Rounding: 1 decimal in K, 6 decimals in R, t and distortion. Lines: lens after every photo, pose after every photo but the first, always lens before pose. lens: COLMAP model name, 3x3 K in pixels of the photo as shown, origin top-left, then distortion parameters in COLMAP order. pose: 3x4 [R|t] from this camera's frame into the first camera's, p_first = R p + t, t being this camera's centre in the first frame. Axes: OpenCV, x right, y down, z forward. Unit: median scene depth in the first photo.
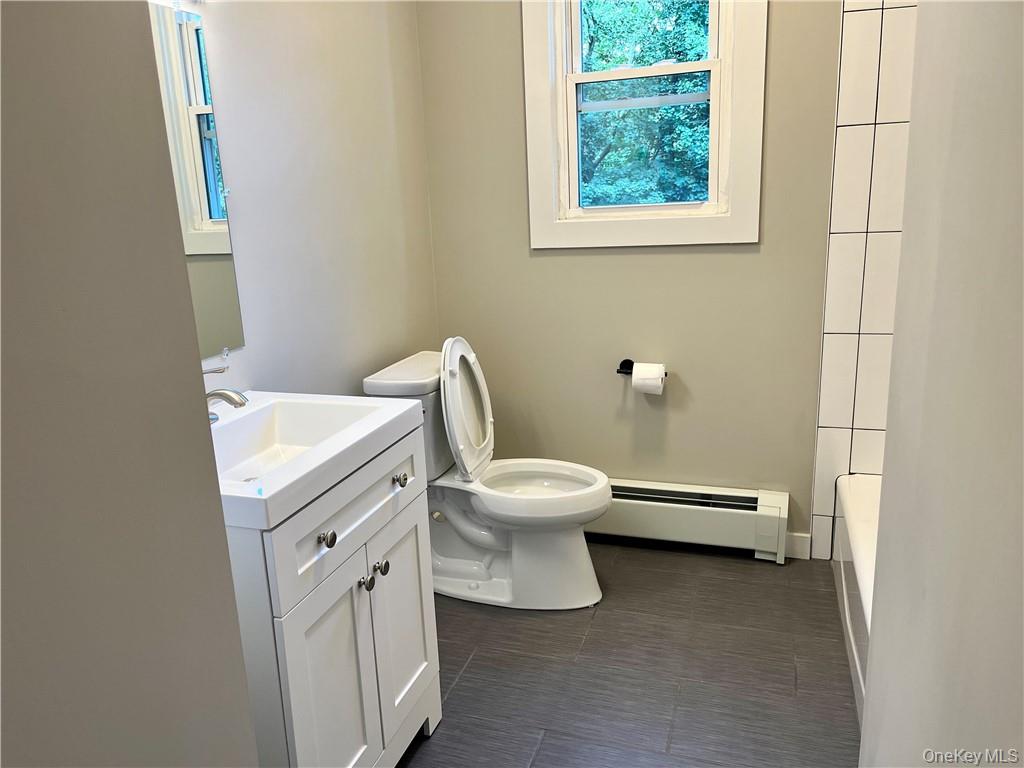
lens RADIAL K [[767.1, 0, 515.2], [0, 767.1, 385.5], [0, 0, 1]] dist [0.072132, -0.091374]
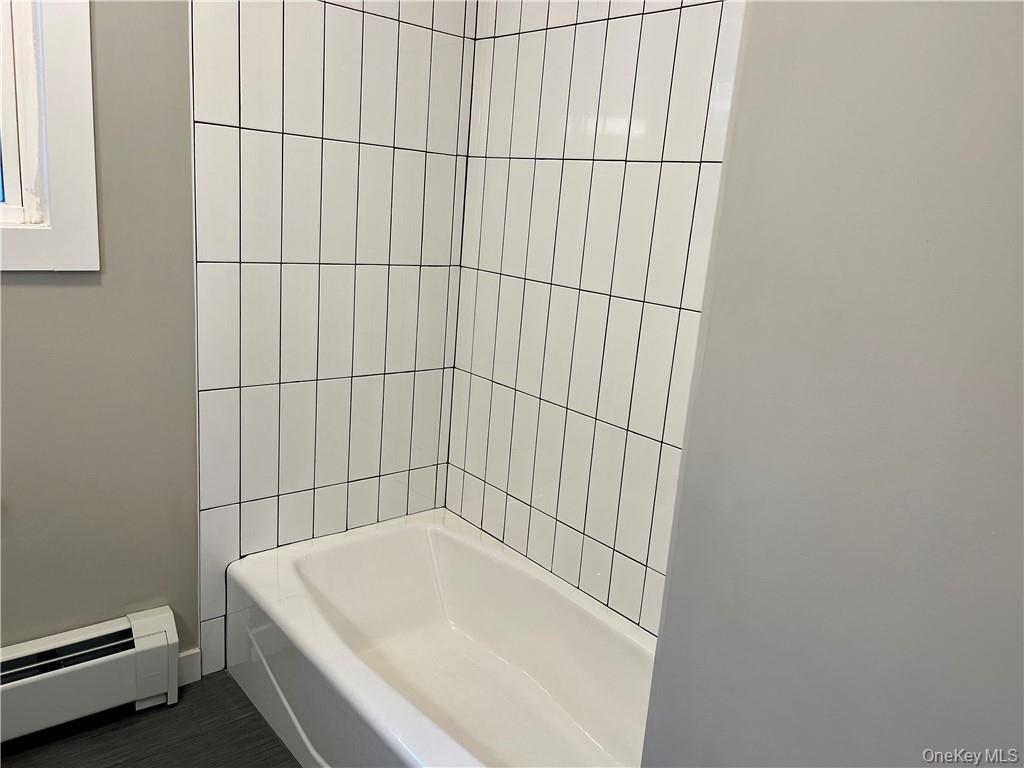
lens RADIAL K [[767.1, 0, 515.2], [0, 767.1, 385.5], [0, 0, 1]] dist [0.072132, -0.091374]
pose [[0.514738, -0.113734, 0.849770, -0.087037], [0.109881, 0.991739, 0.066176, -0.085351], [-0.850277, 0.059310, 0.522983, 0.319165]]
